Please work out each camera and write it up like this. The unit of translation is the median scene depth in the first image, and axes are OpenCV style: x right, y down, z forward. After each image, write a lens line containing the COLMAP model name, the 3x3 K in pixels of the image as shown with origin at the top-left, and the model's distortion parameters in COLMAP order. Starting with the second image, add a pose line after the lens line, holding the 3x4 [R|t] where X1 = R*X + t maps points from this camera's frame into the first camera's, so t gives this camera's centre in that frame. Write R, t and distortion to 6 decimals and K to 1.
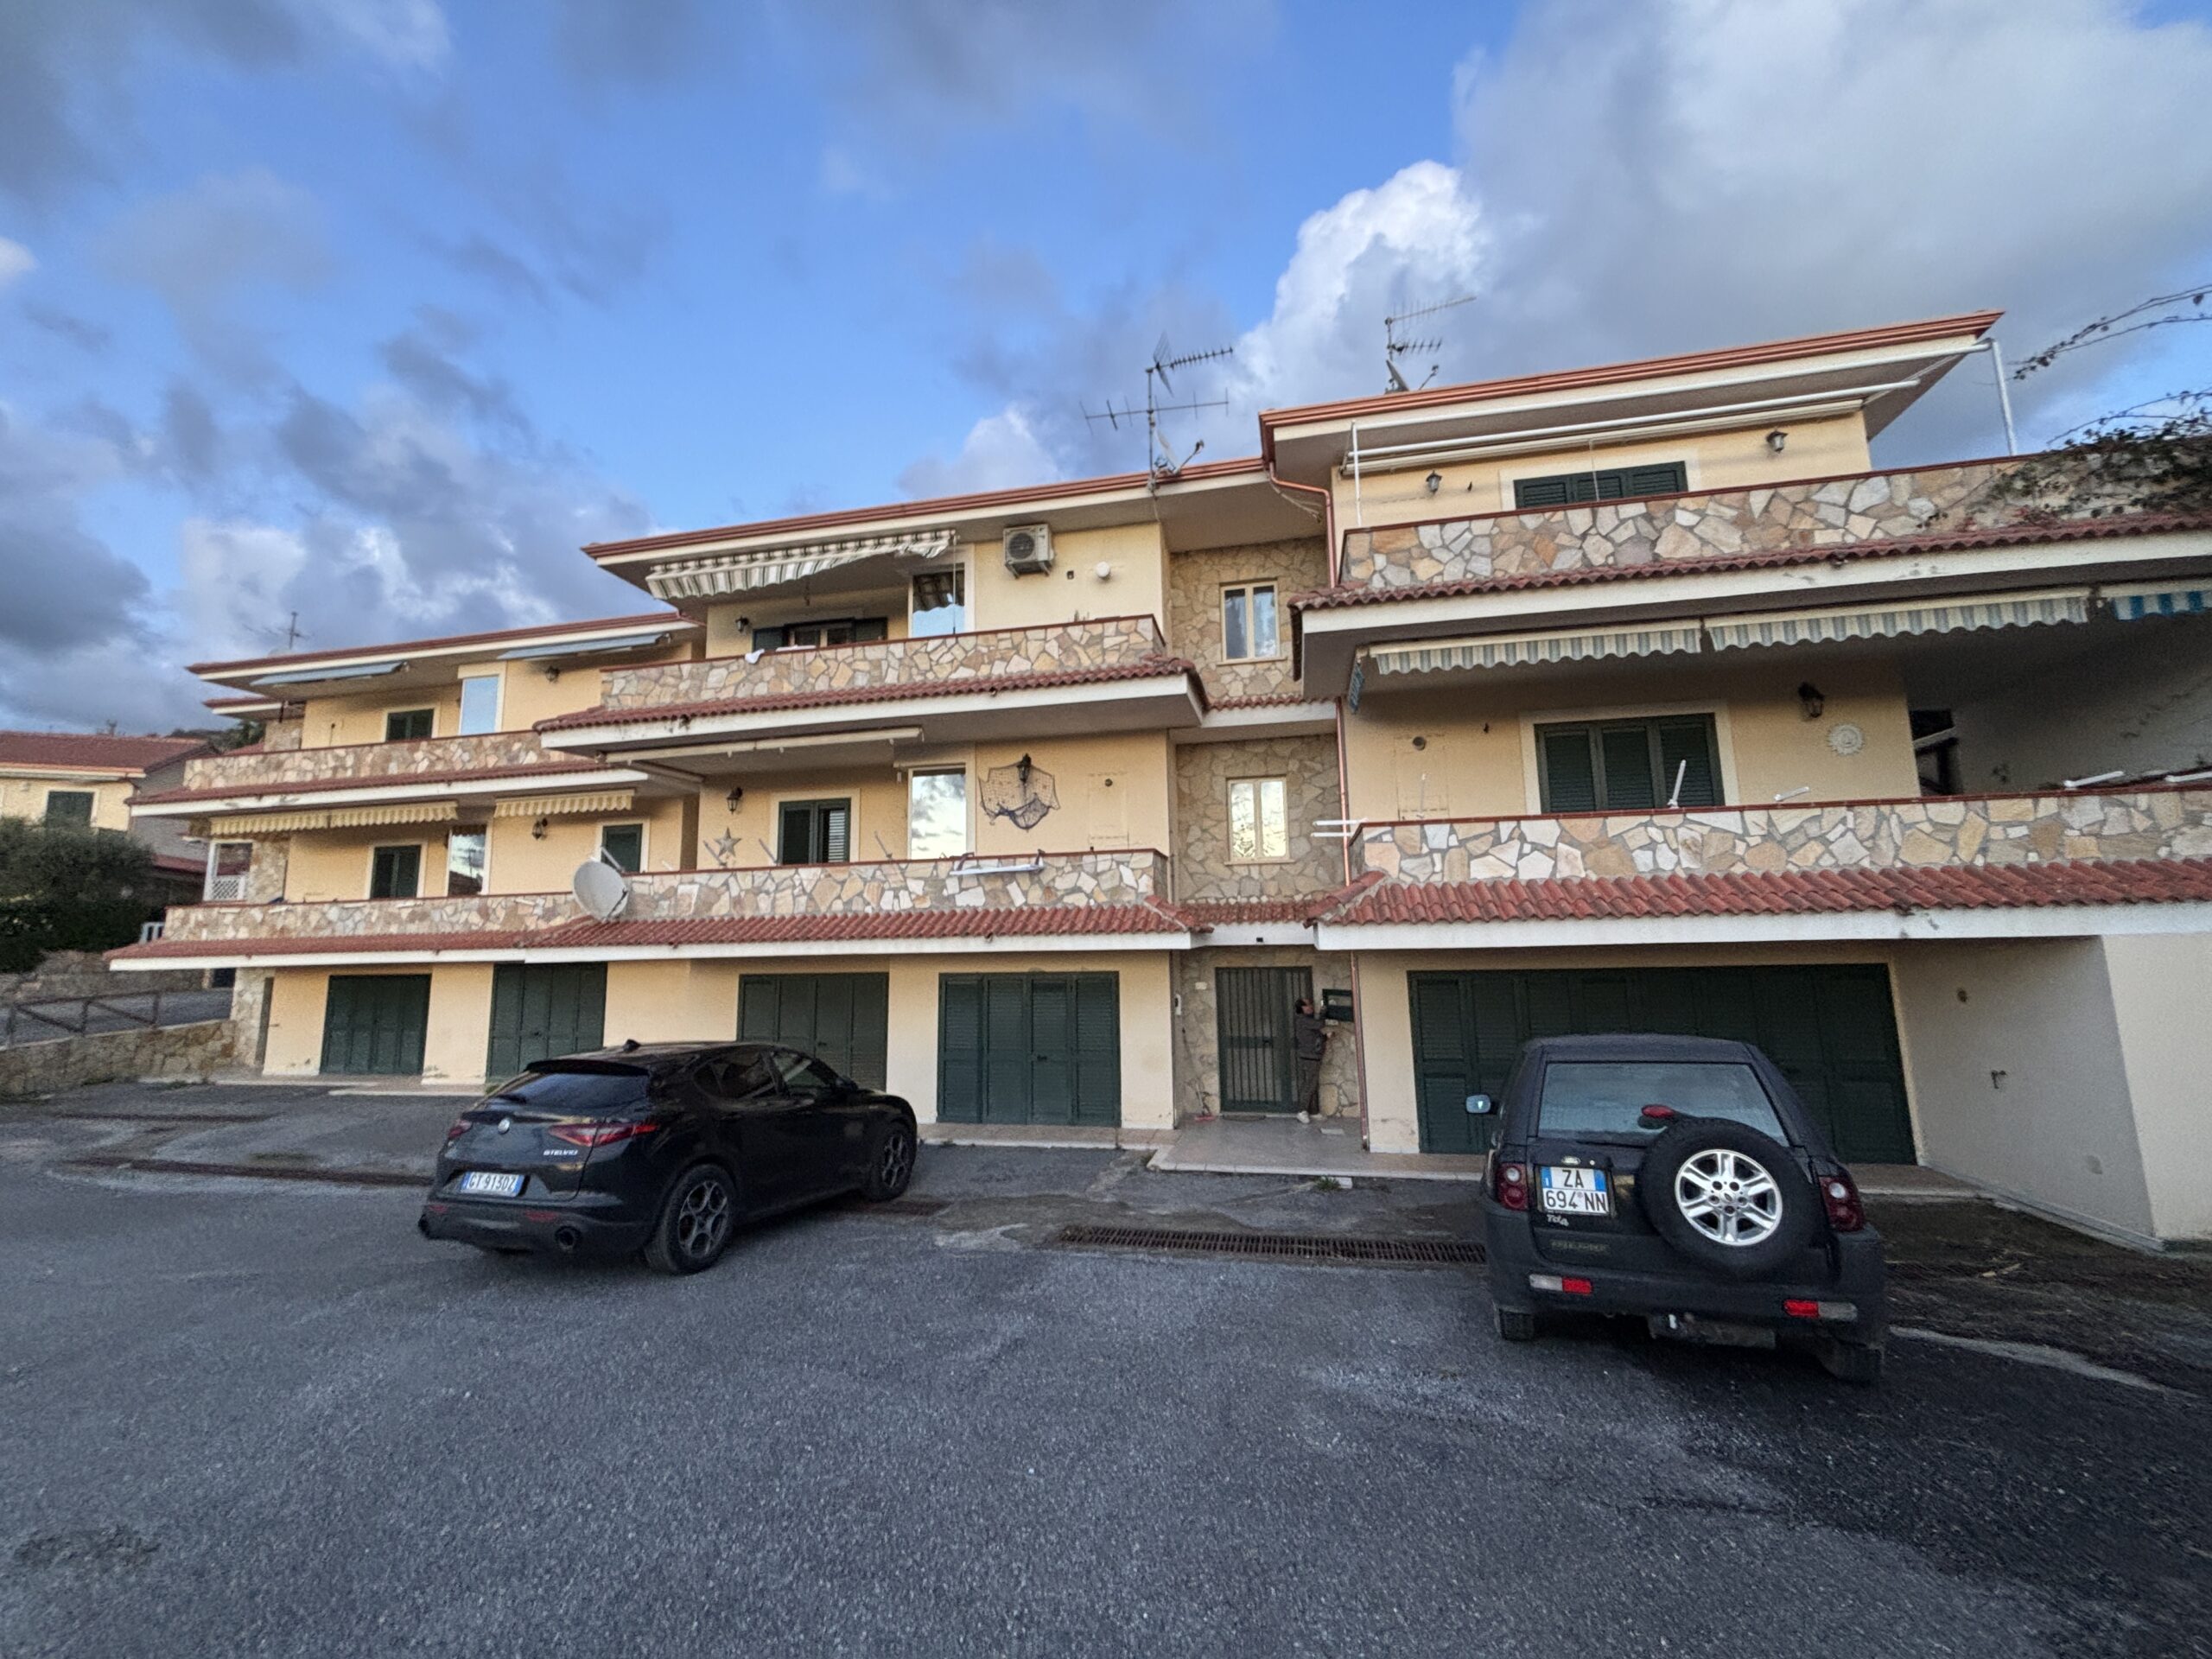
lens RADIAL K [[893.8, 0, 1106.5], [0, 893.8, 825.4], [0, 0, 1]] dist [0.007372, -0.000418]
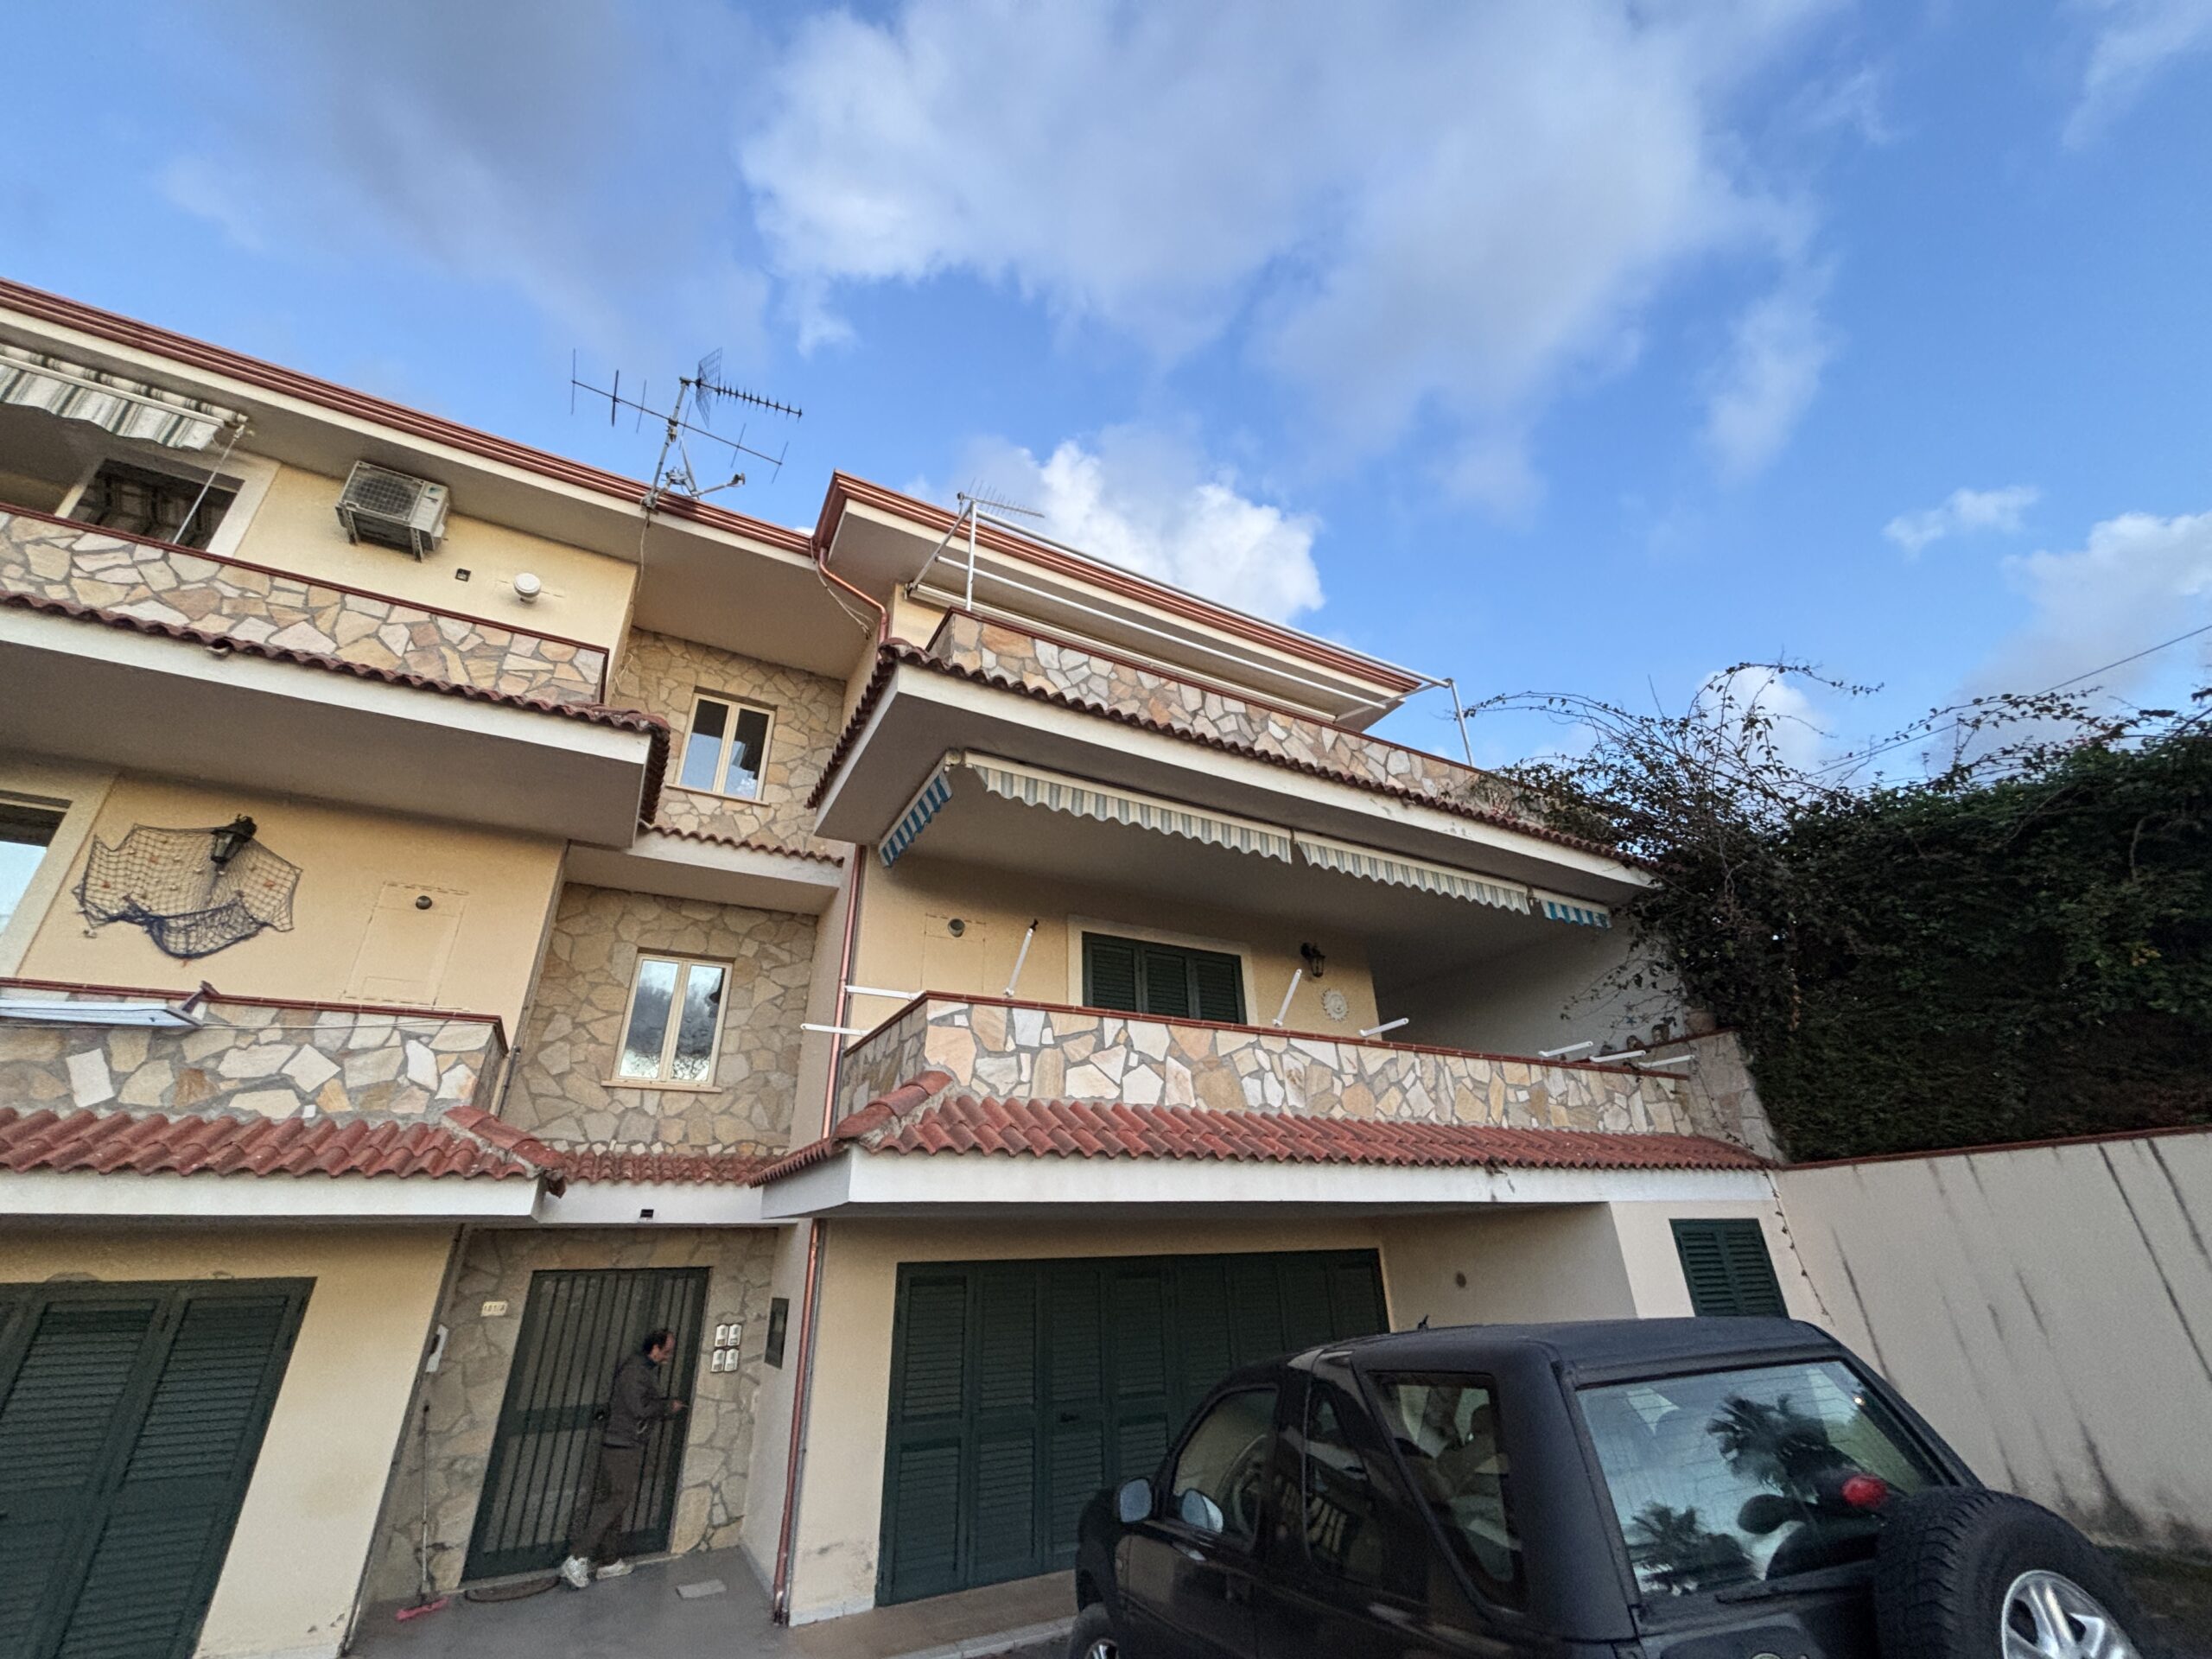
lens RADIAL K [[893.8, 0, 1106.5], [0, 893.8, 825.4], [0, 0, 1]] dist [0.007372, -0.000418]
pose [[0.758876, 0.285824, 0.585160, -0.018027], [-0.078061, 0.931983, -0.353996, 0.080263], [-0.646540, 0.222961, 0.729572, 0.338270]]
